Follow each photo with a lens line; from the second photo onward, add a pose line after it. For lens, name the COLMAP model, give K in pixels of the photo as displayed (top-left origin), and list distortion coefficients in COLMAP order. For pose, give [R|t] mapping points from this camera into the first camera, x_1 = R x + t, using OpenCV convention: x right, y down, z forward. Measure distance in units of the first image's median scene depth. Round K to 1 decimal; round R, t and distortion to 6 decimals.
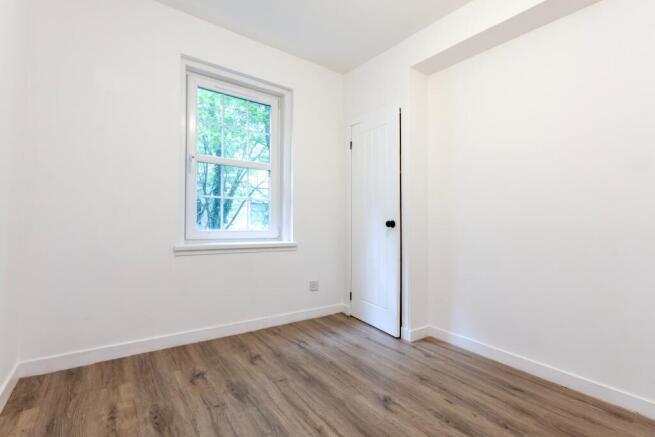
lens RADIAL K [[301.2, 0, 327.5], [0, 301.2, 218.5], [0, 0, 1]] dist [0.002901, 0.000596]
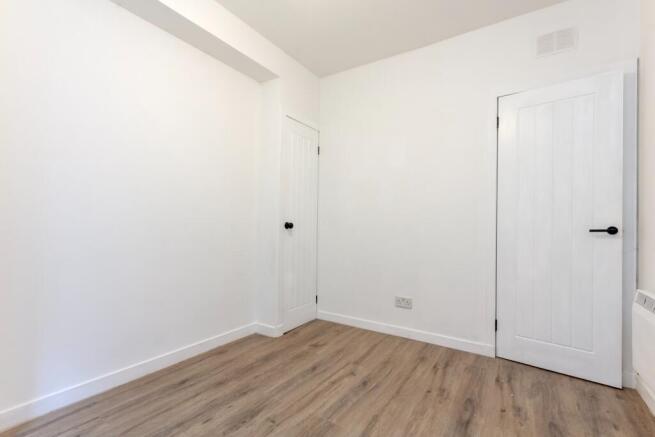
lens RADIAL K [[301.2, 0, 327.5], [0, 301.2, 218.5], [0, 0, 1]] dist [0.002901, 0.000596]
pose [[-0.353983, 0.004370, 0.935242, -0.227770], [-0.021534, 0.999686, -0.012822, 0.001257], [-0.935004, -0.024678, -0.353778, 0.395671]]
